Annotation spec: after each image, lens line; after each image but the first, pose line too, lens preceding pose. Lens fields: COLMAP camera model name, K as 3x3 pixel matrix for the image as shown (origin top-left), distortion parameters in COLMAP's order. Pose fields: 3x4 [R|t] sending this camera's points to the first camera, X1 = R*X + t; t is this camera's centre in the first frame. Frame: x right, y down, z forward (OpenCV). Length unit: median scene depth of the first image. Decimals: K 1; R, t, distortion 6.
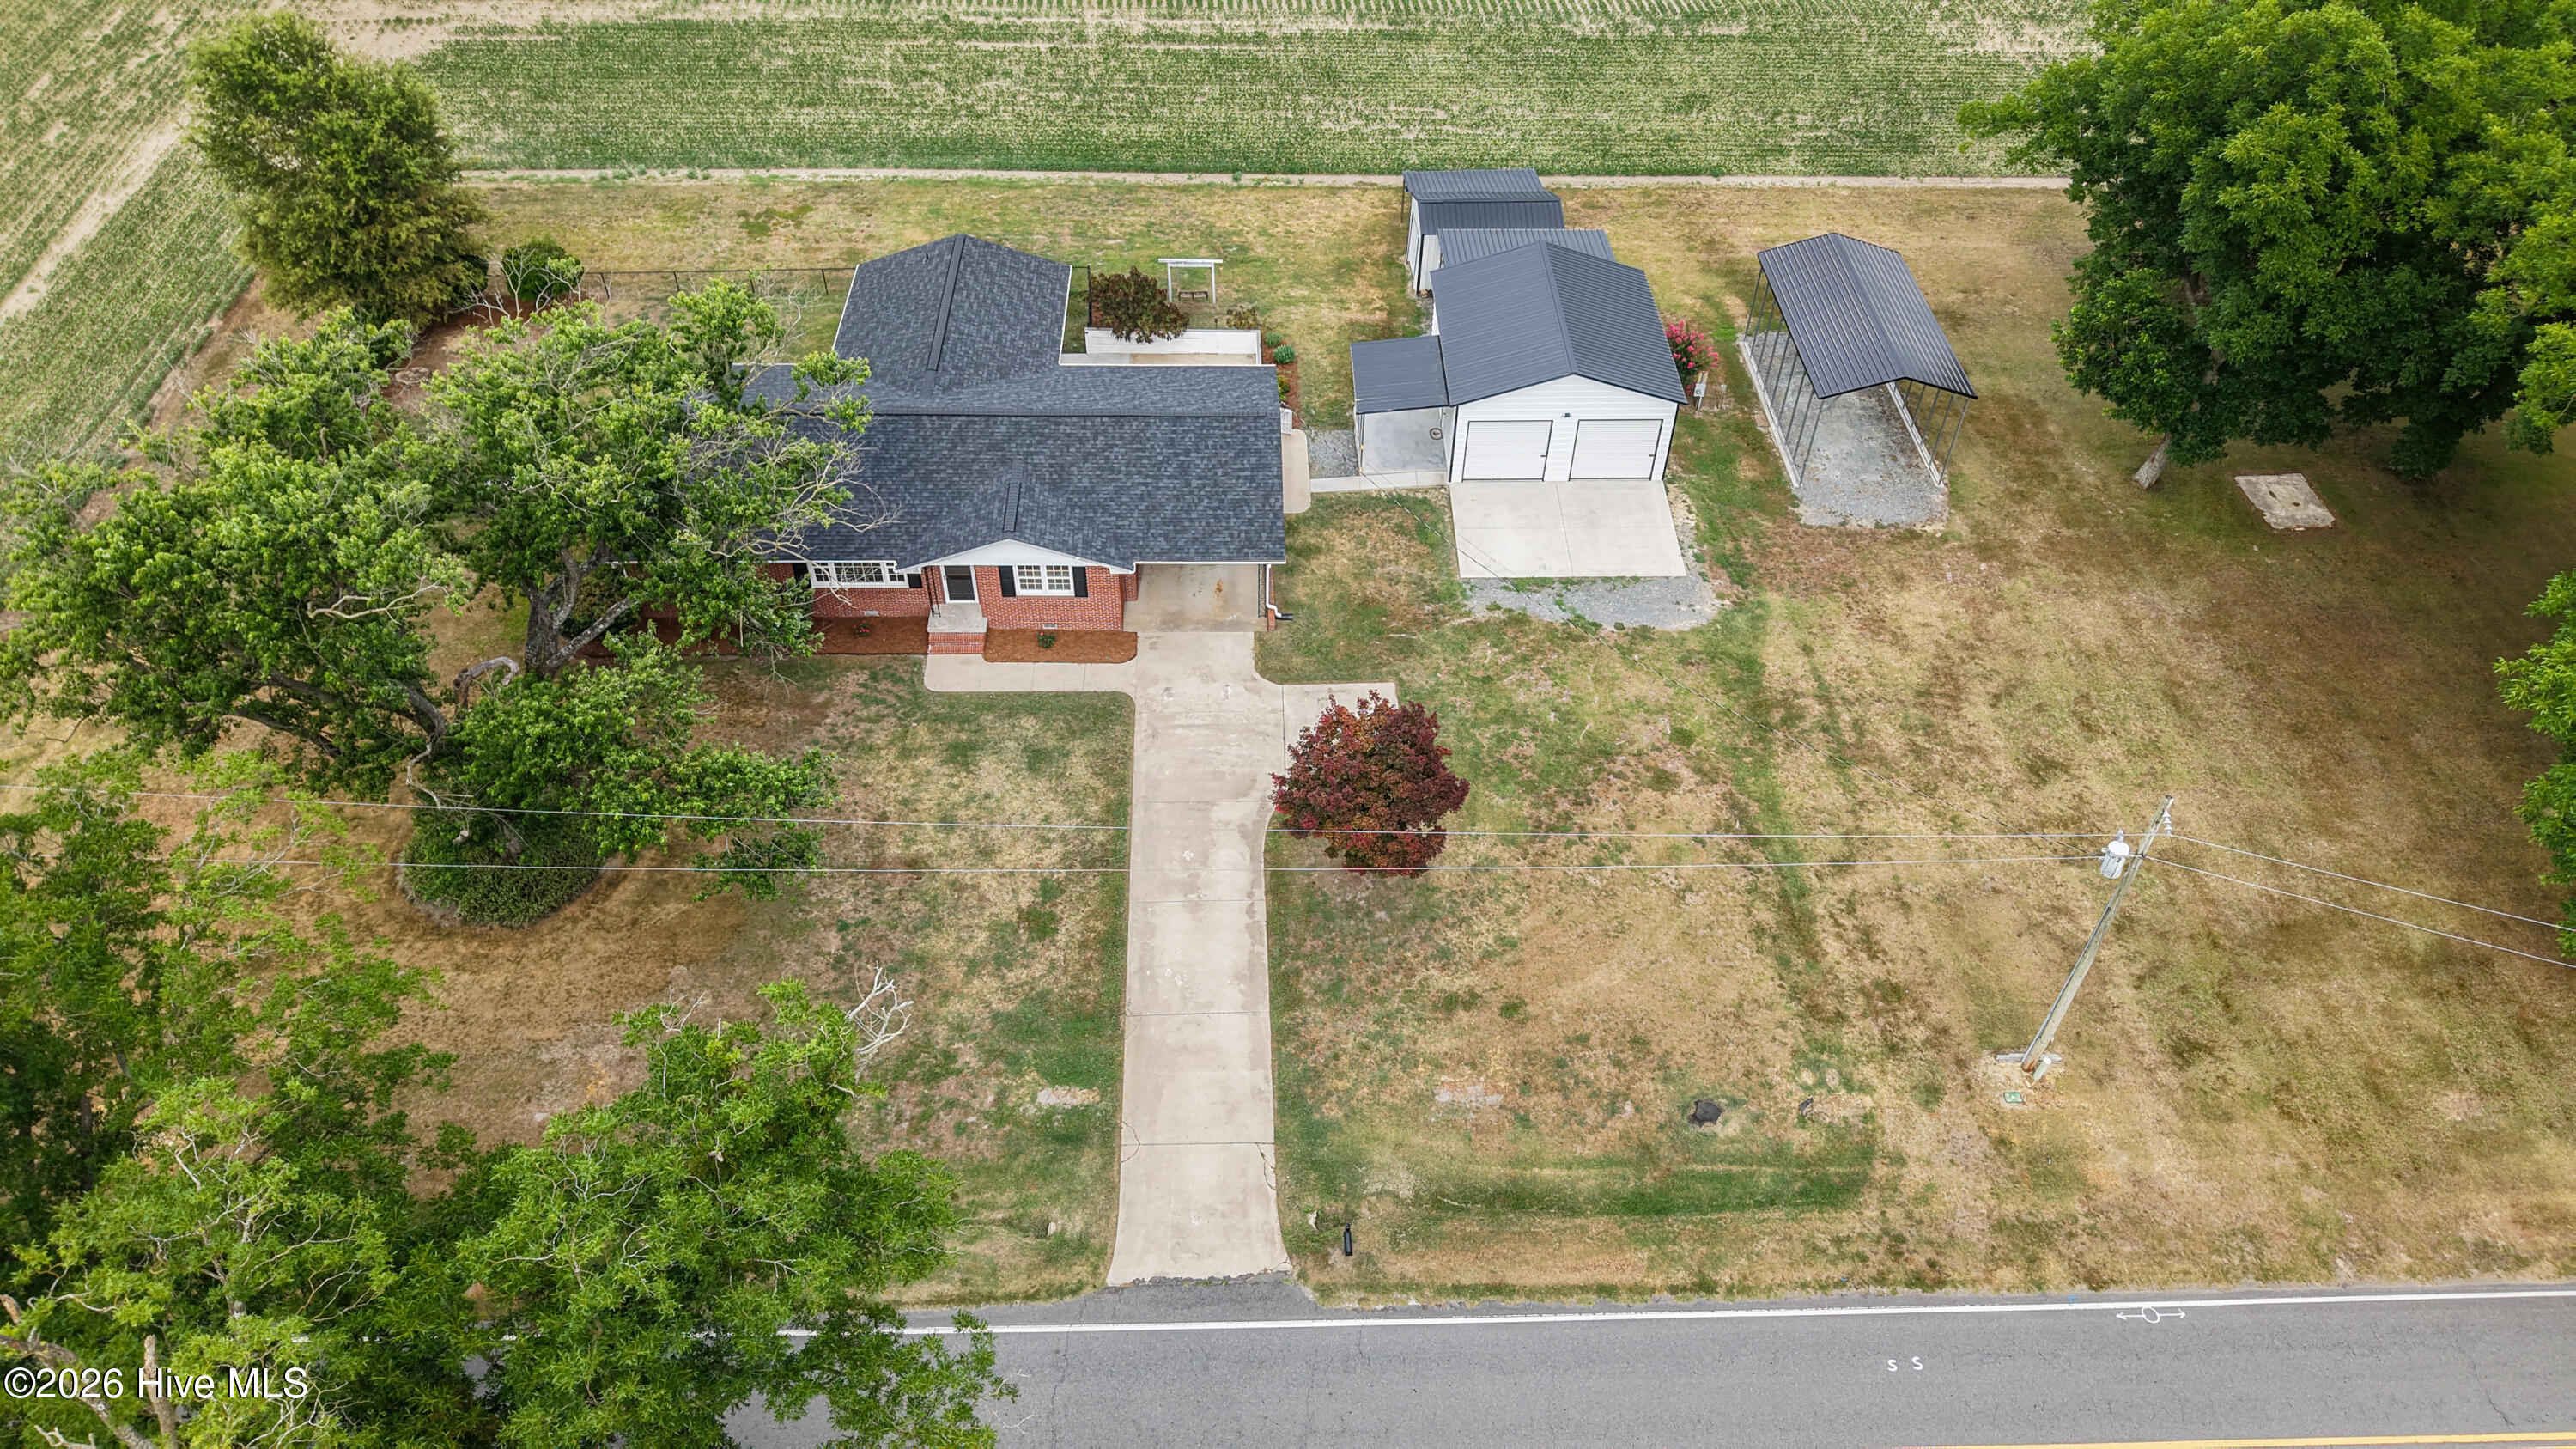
lens RADIAL K [[1720.1, 0, 1281.3], [0, 1720.1, 720.9], [0, 0, 1]] dist [0.012665, -0.002072]
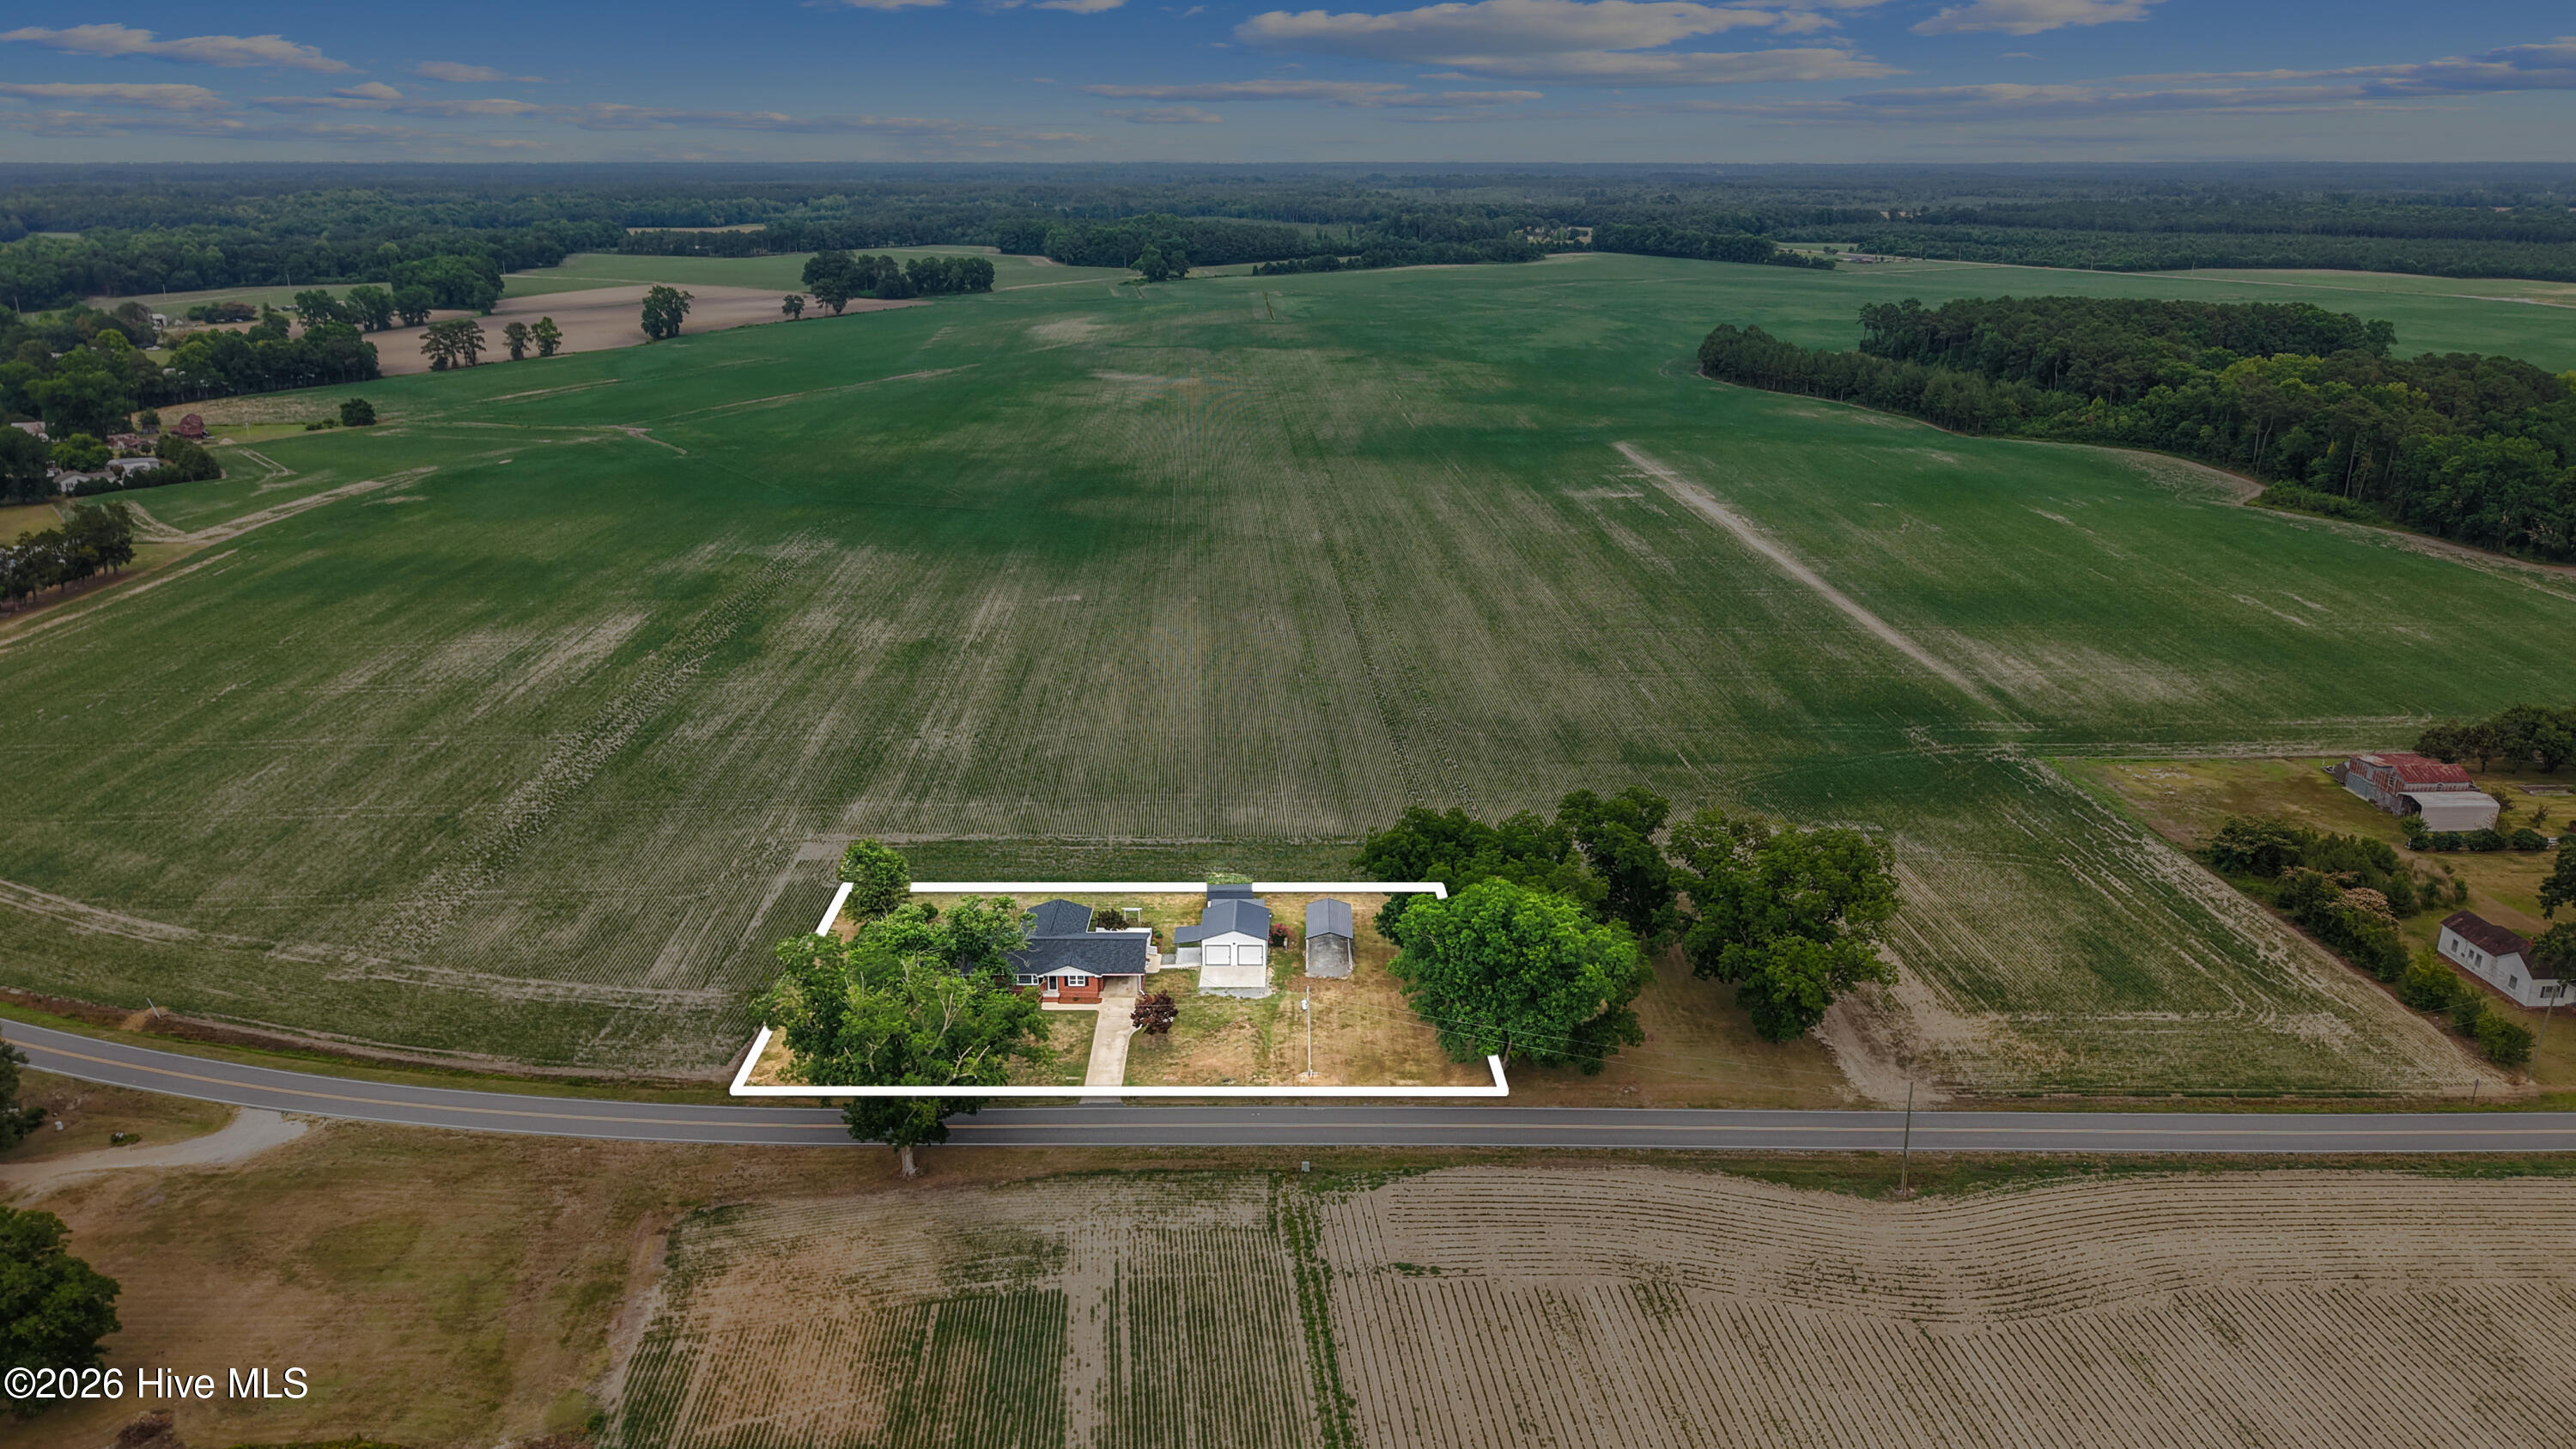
lens RADIAL K [[1744.6, 0, 1294.2], [0, 1744.6, 685.3], [0, 0, 1]] dist [0.050726, -0.078145]
pose [[0.999640, -0.001611, -0.026770, 0.378670], [-0.010990, 0.885919, -0.463709, 0.964560], [0.024463, 0.463837, 0.885583, -2.284949]]
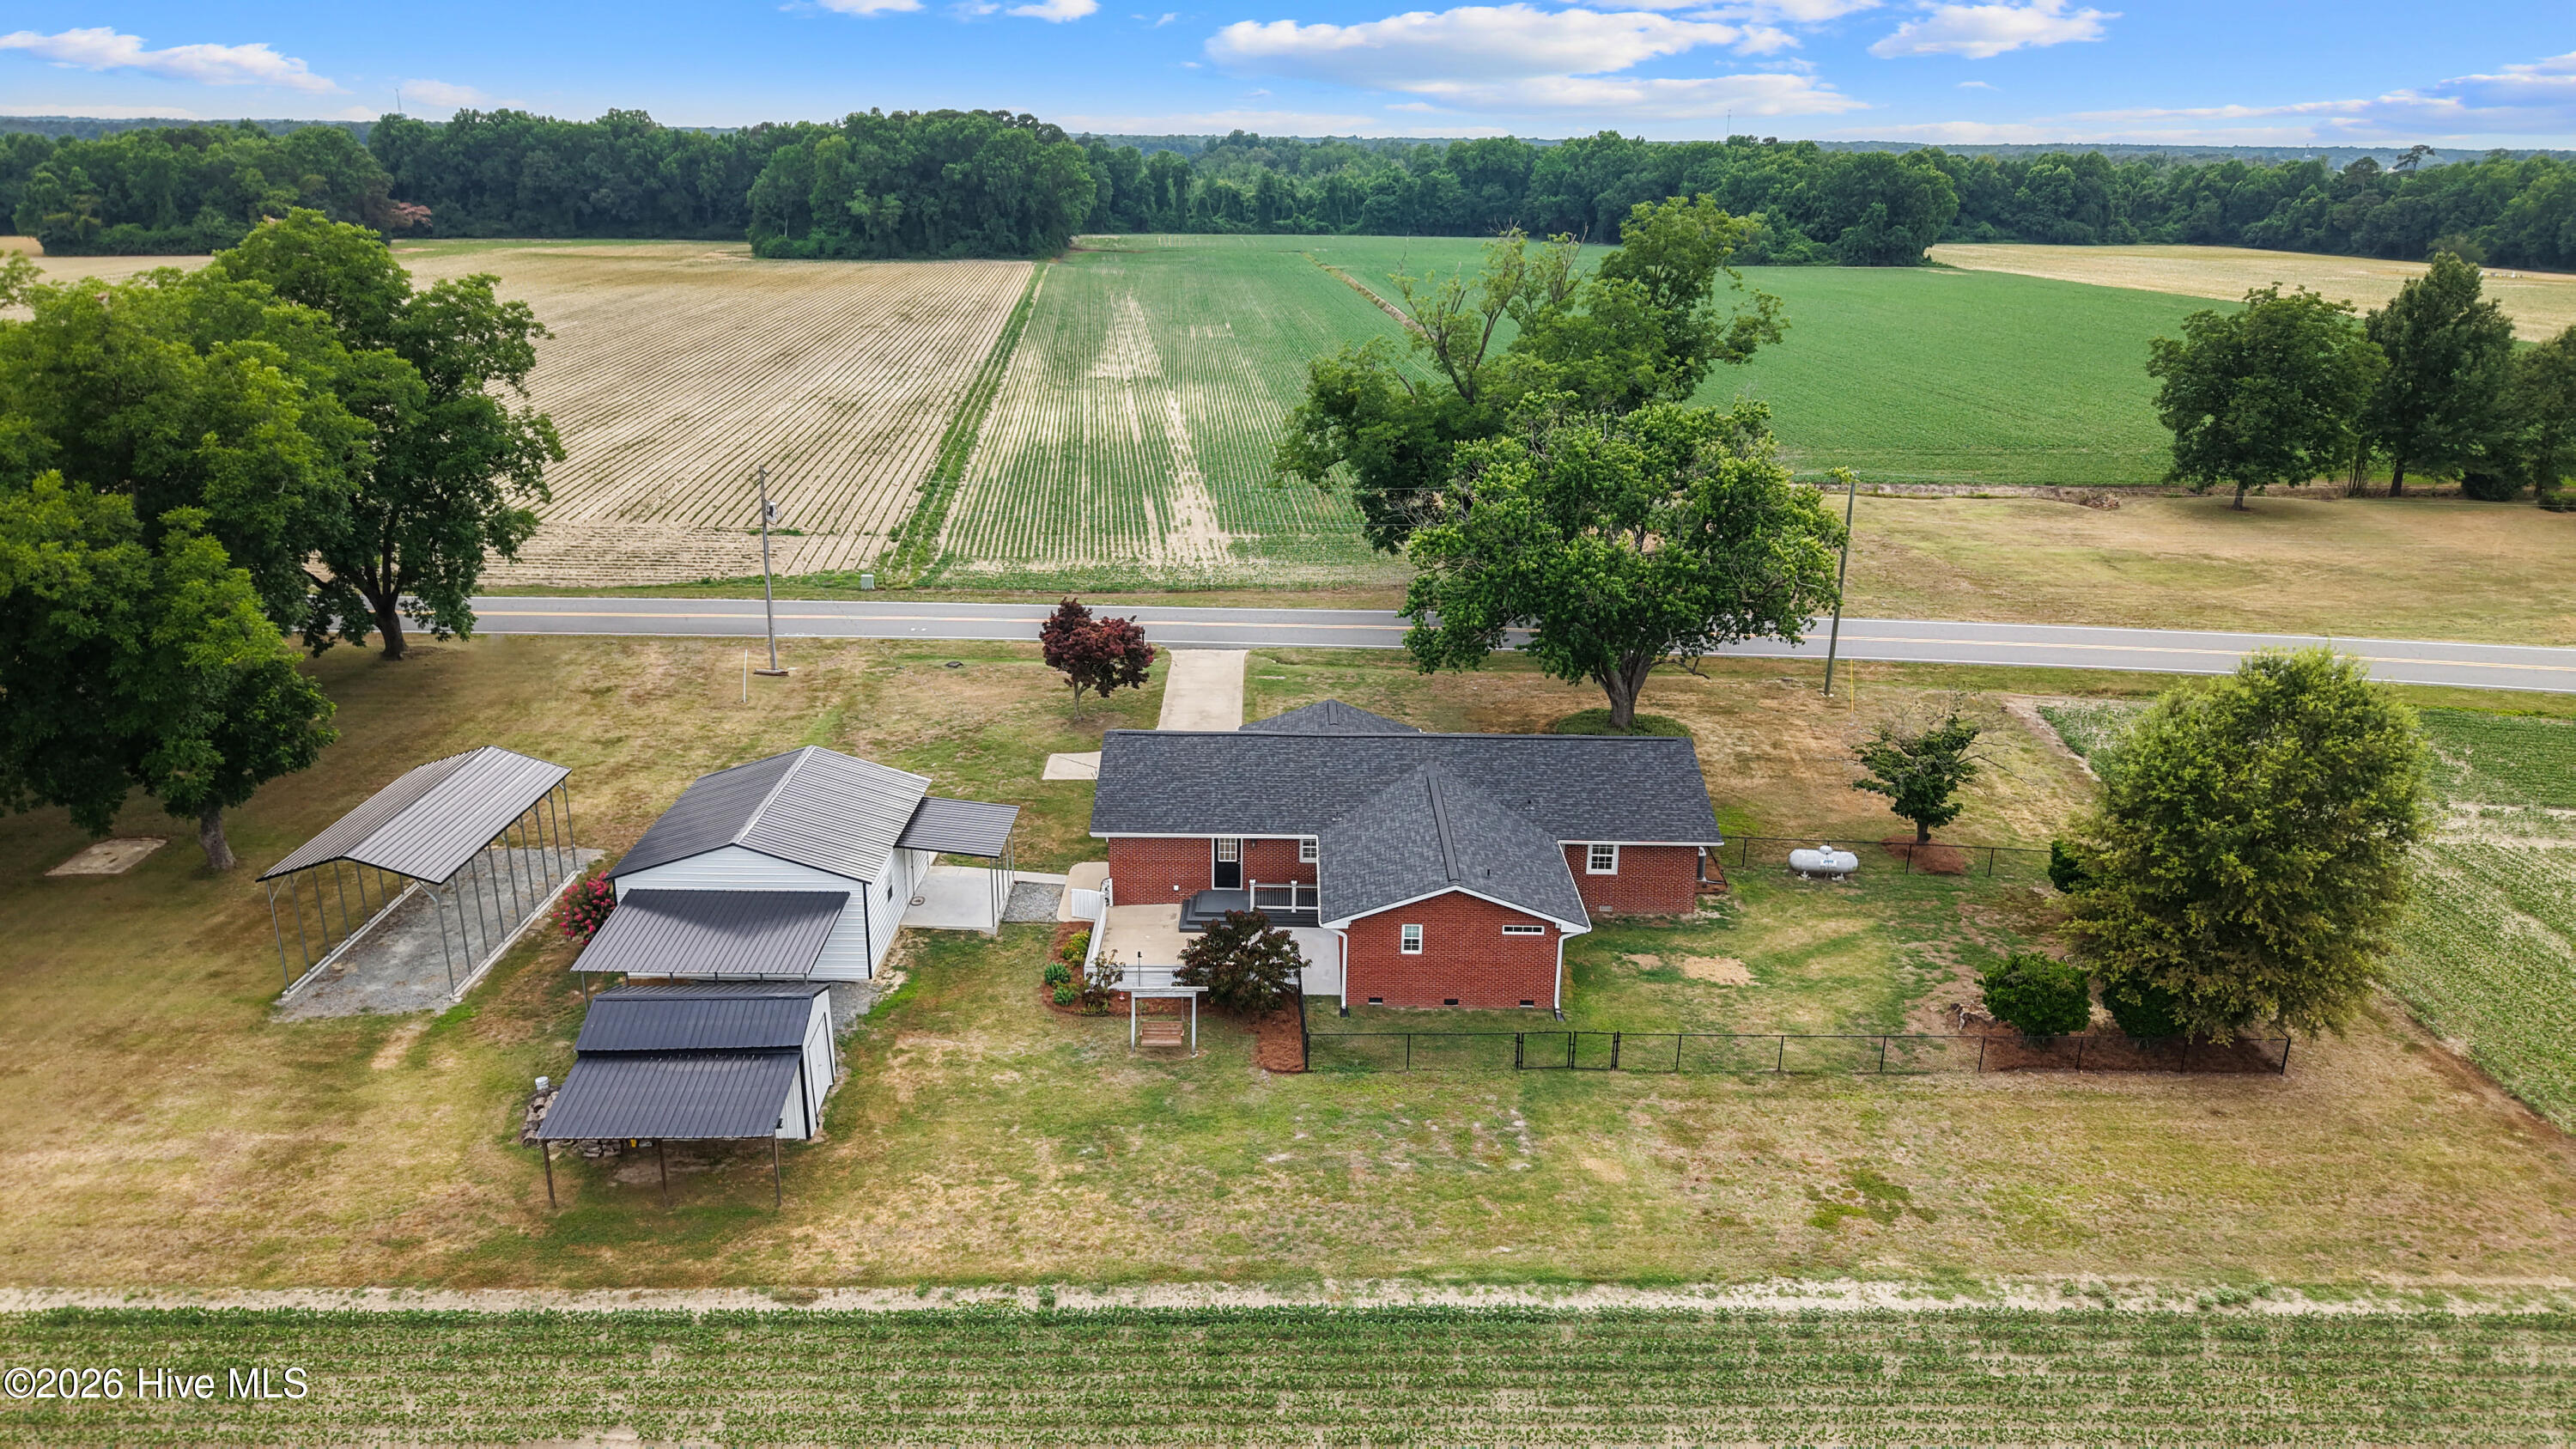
lens RADIAL K [[1715.6, 0, 1288.0], [0, 1715.6, 724.5], [0, 0, 1]] dist [0.024353, -0.024627]
pose [[-0.999281, -0.034076, 0.016615, -0.130876], [-0.000584, 0.452039, 0.891998, -1.111861], [-0.037906, 0.891347, -0.451734, 1.416500]]
